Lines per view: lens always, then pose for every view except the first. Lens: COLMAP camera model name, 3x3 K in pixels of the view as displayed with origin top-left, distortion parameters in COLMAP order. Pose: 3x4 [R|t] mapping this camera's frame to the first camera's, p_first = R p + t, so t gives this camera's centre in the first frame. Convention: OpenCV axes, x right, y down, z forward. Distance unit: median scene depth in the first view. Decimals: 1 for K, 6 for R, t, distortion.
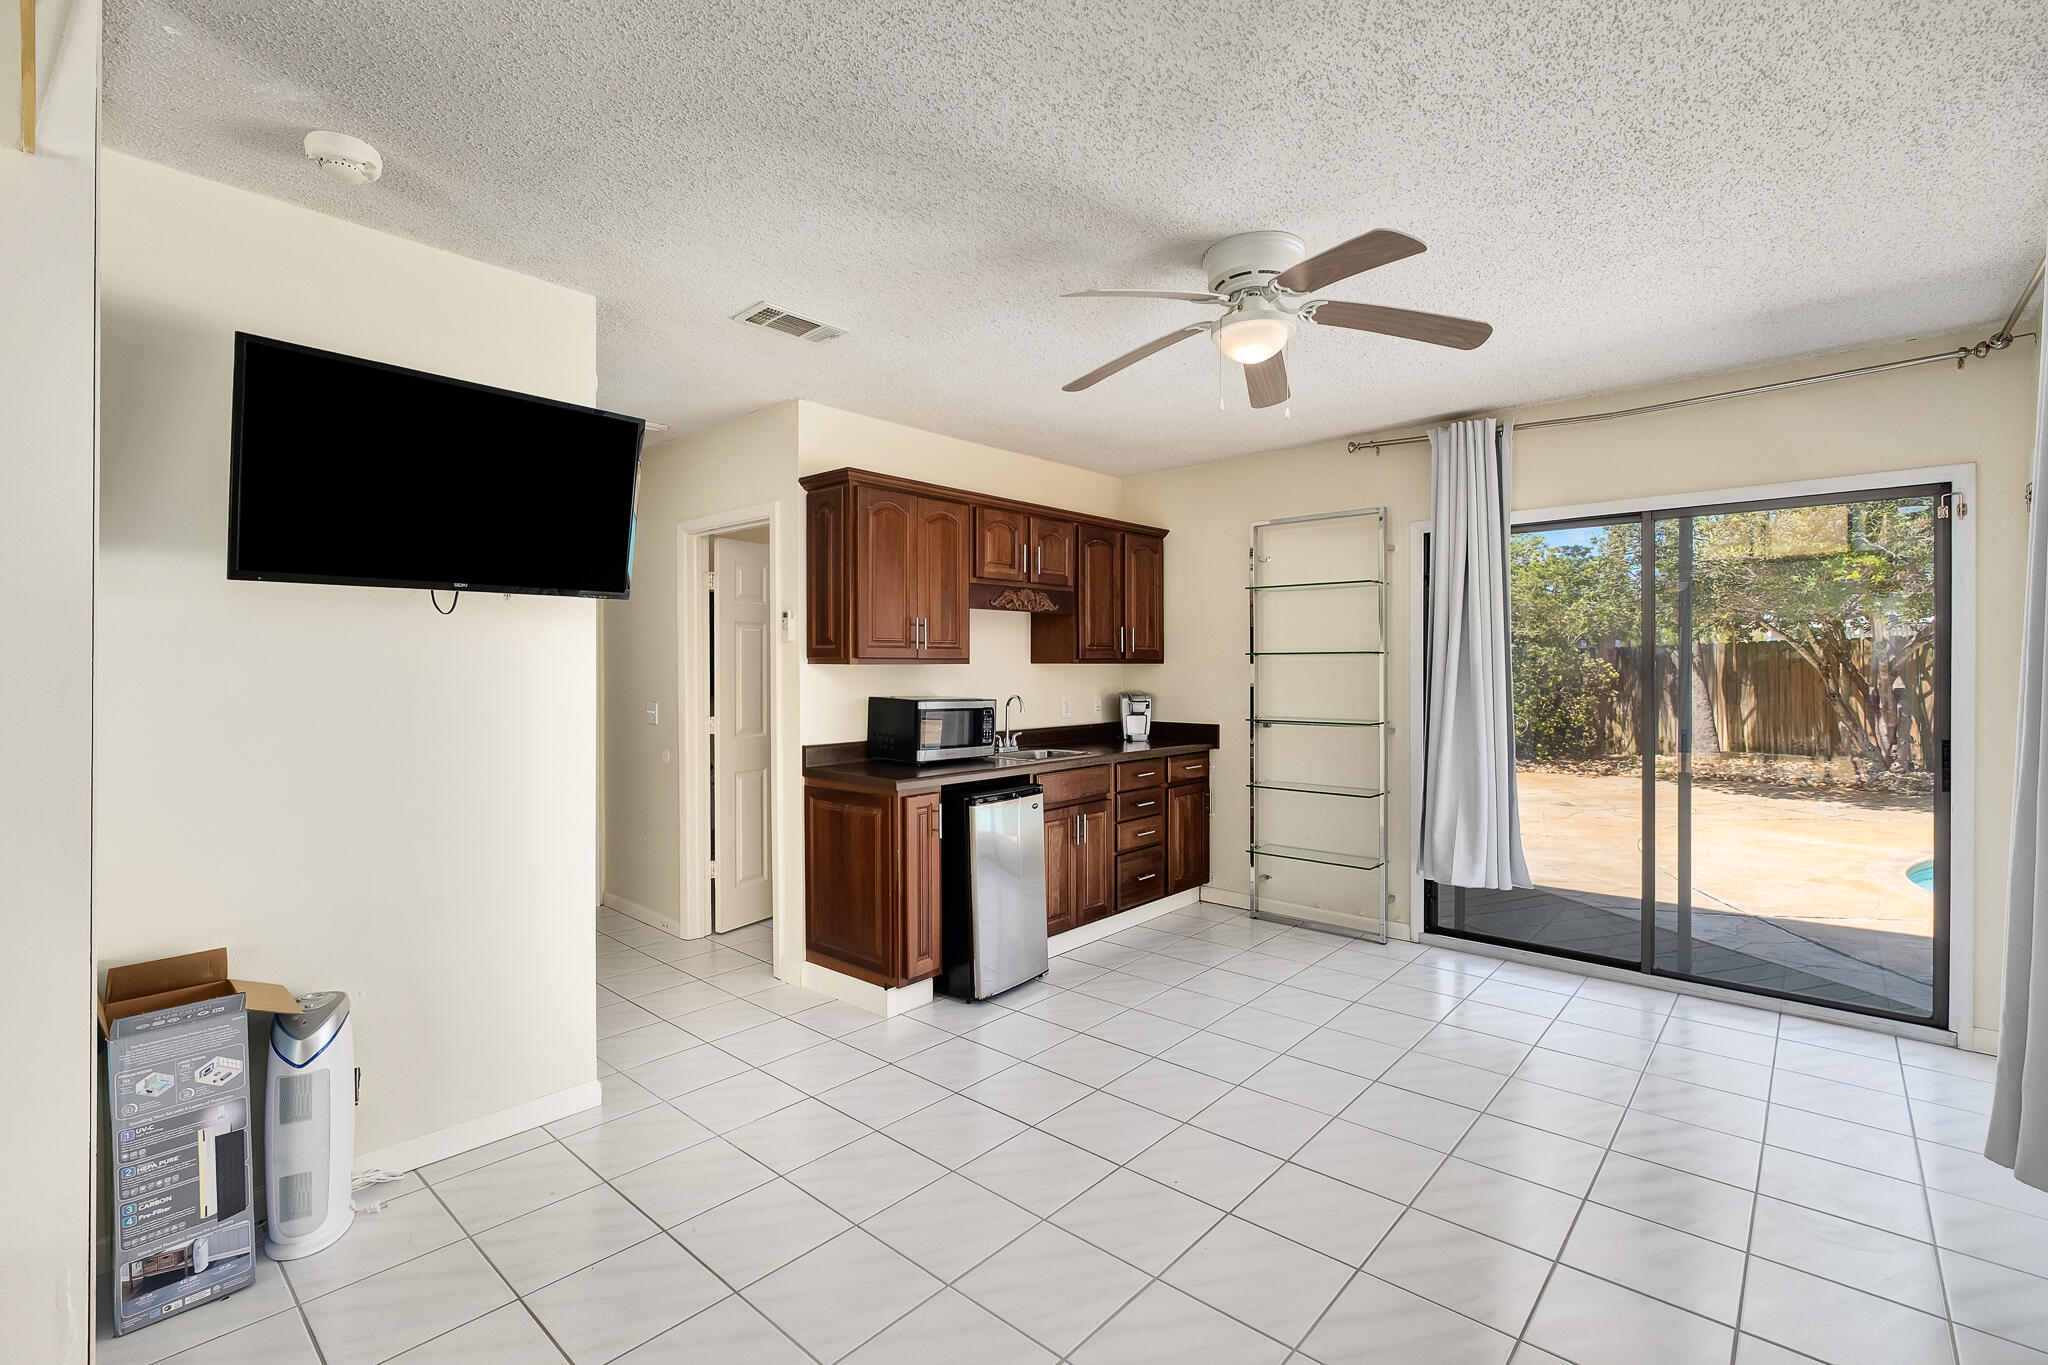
lens RADIAL K [[899.0, 0, 1027.6], [0, 899.0, 682.7], [0, 0, 1]] dist [-0.001979, -0.000161]
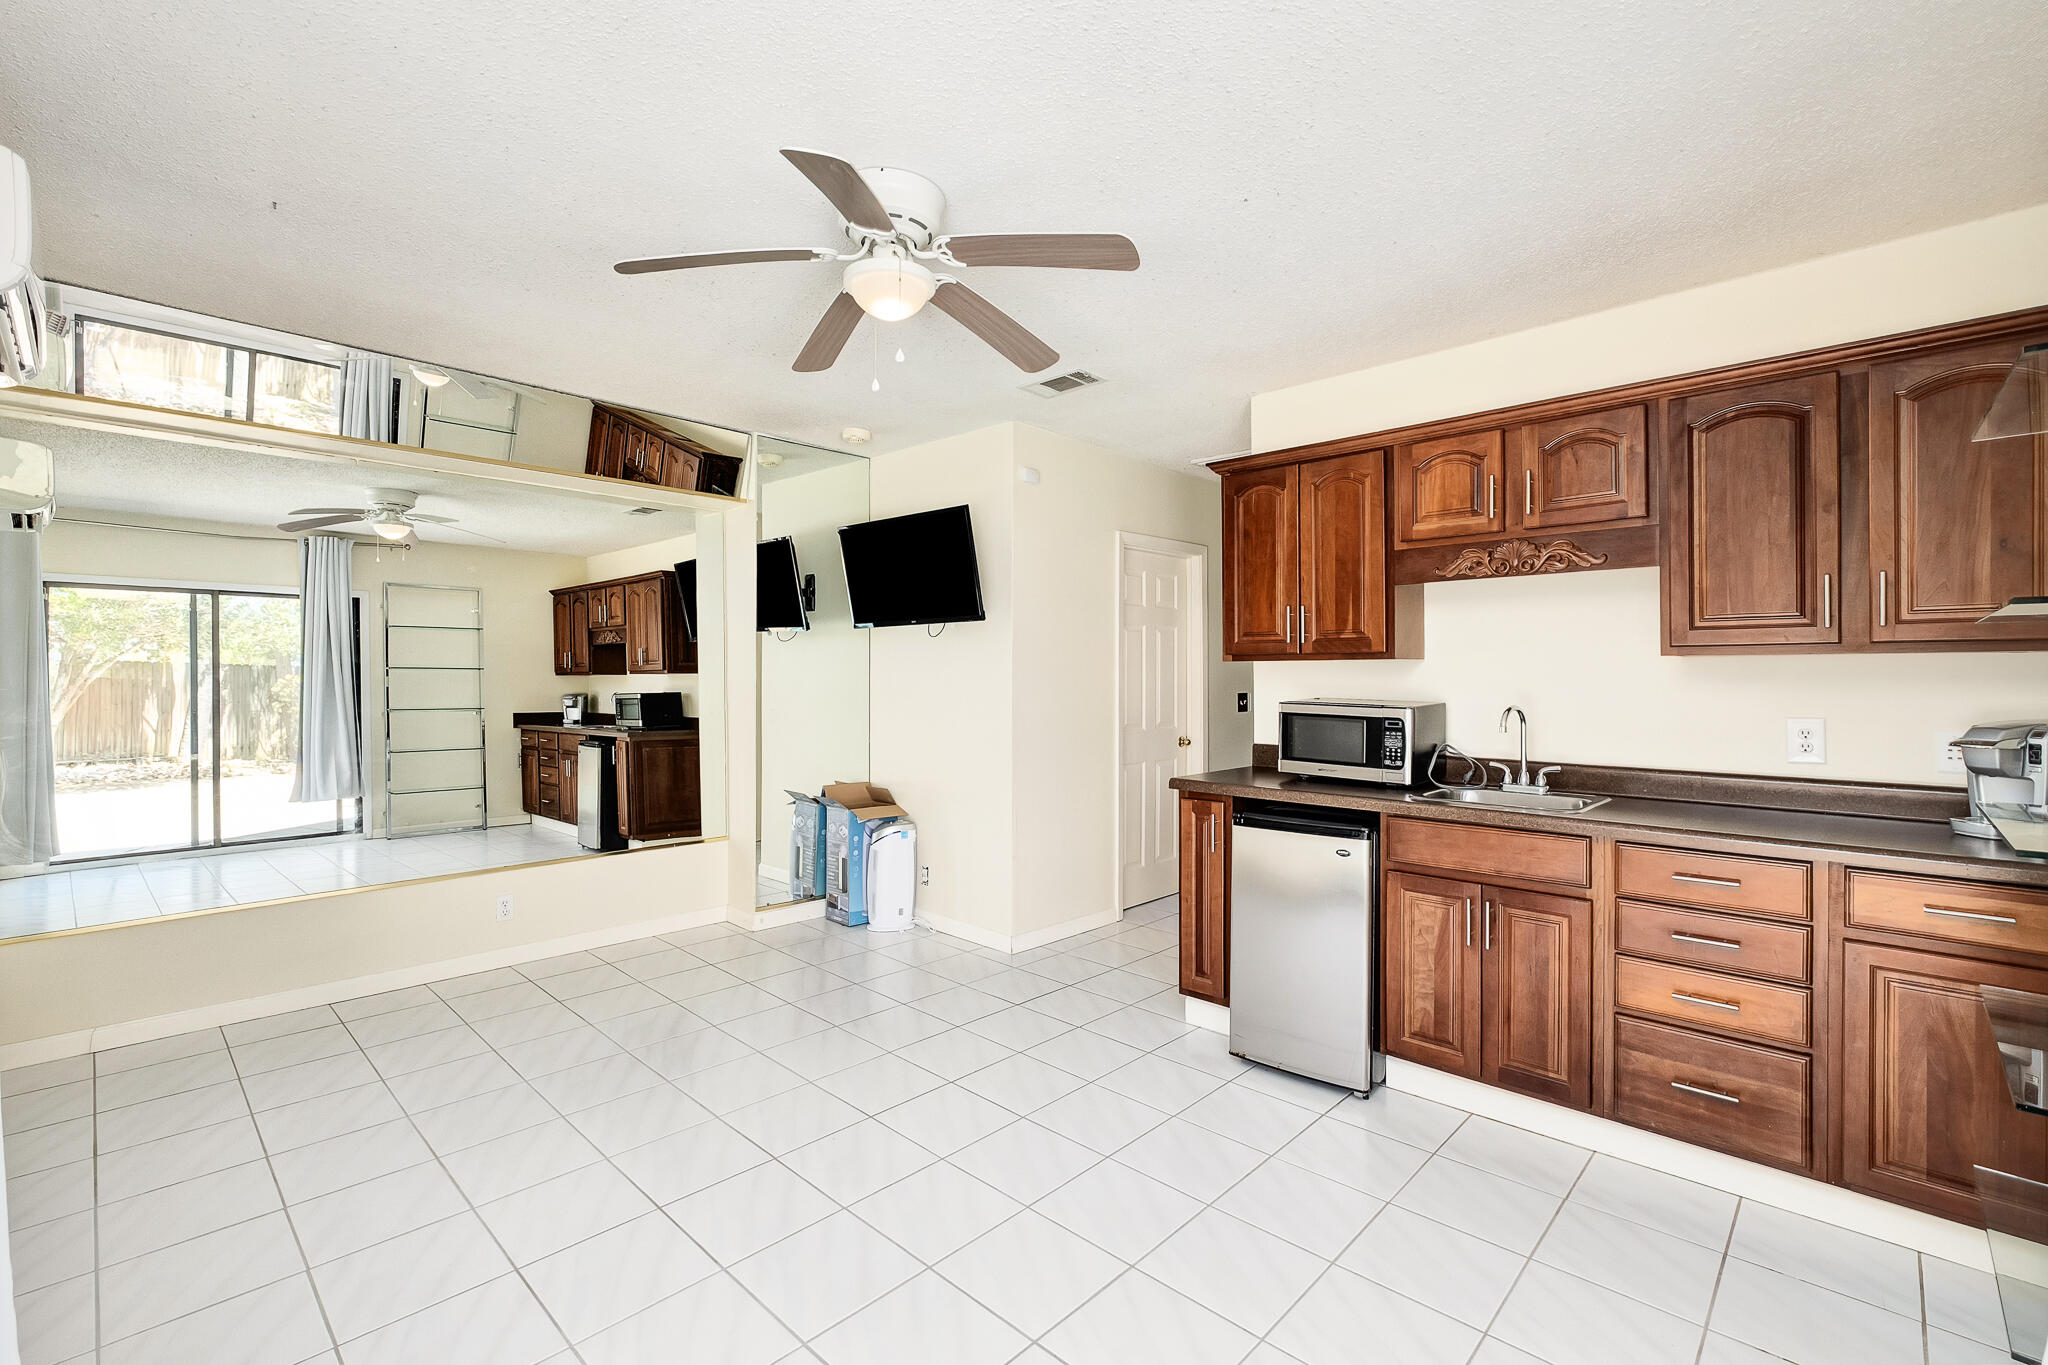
lens RADIAL K [[899.0, 0, 1027.3], [0, 899.0, 668.5], [0, 0, 1]] dist [-0.001979, -0.000161]
pose [[-0.027044, 0.004663, -0.999623, 0.708407], [-0.012074, 0.999915, 0.004991, -0.012314], [0.999561, 0.012205, -0.026986, 0.727556]]
